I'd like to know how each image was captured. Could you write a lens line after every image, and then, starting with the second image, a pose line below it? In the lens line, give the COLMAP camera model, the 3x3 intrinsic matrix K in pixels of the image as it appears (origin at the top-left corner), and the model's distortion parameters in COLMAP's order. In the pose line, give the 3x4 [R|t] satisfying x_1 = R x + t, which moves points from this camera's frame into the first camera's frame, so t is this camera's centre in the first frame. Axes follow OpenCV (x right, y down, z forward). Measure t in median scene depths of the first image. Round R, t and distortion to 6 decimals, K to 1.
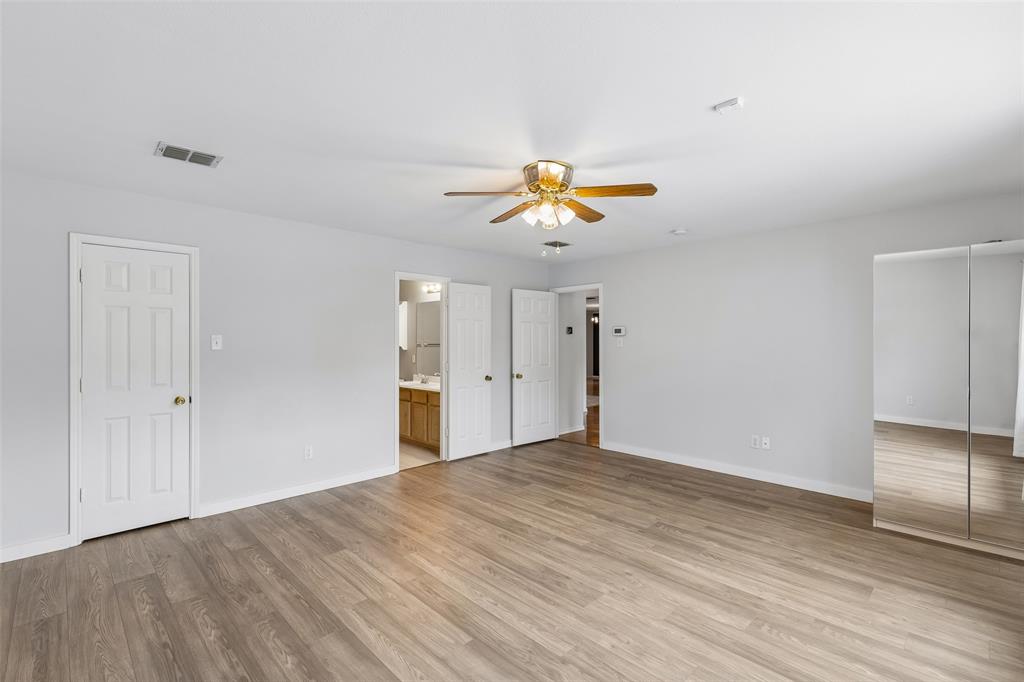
lens RADIAL K [[466.4, 0, 507.1], [0, 466.4, 338.9], [0, 0, 1]] dist [0.005931, -0.000065]
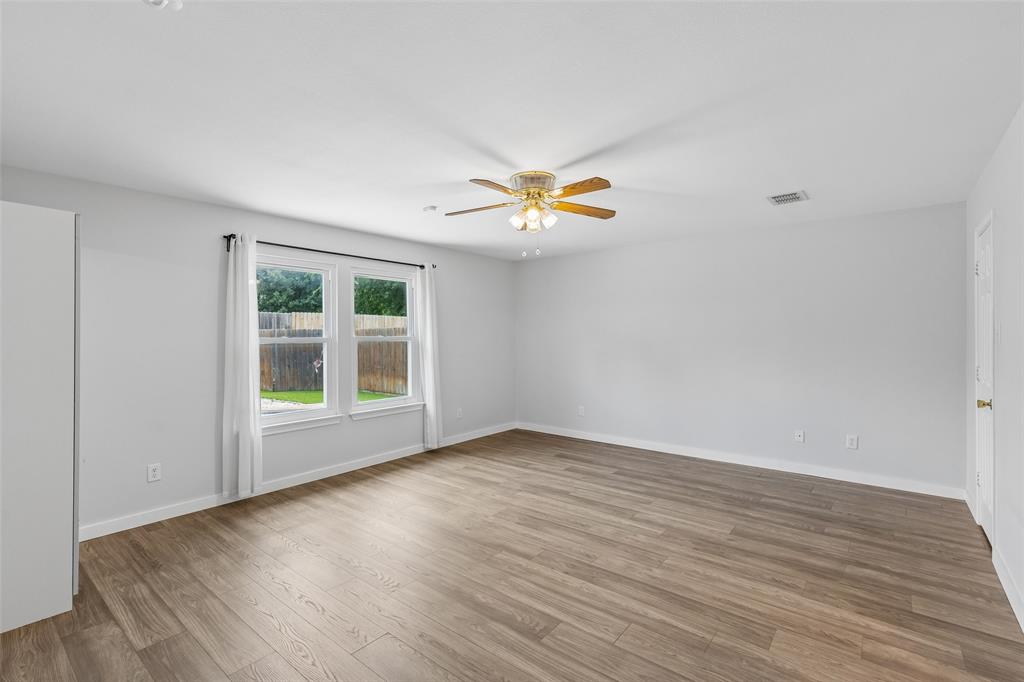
lens RADIAL K [[460.0, 0, 512.6], [0, 460.0, 339.6], [0, 0, 1]] dist [0.004433, -0.000447]
pose [[-0.992989, 0.007747, -0.117950, 0.226643], [0.007122, 0.999958, 0.005723, 0.008754], [0.117990, 0.004842, -0.993003, 1.763722]]
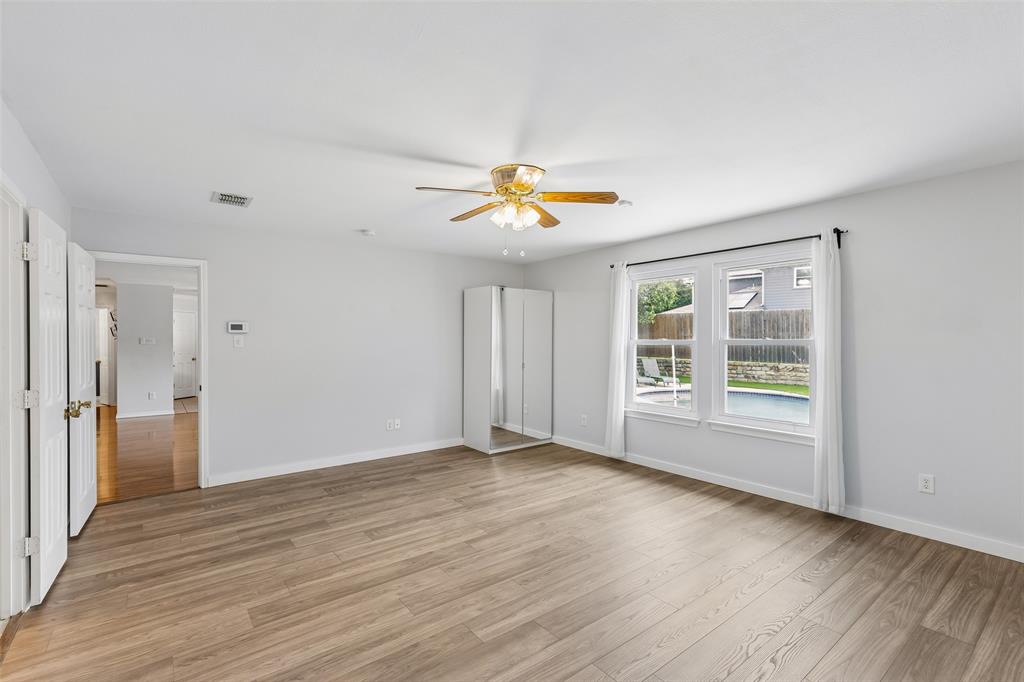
lens RADIAL K [[460.0, 0, 512.6], [0, 460.0, 339.6], [0, 0, 1]] dist [0.004433, -0.000447]
pose [[0.103571, -0.000635, 0.994622, -0.796110], [-0.003036, 0.999995, 0.000955, 0.002957], [-0.994617, -0.003119, 0.103569, 0.768027]]
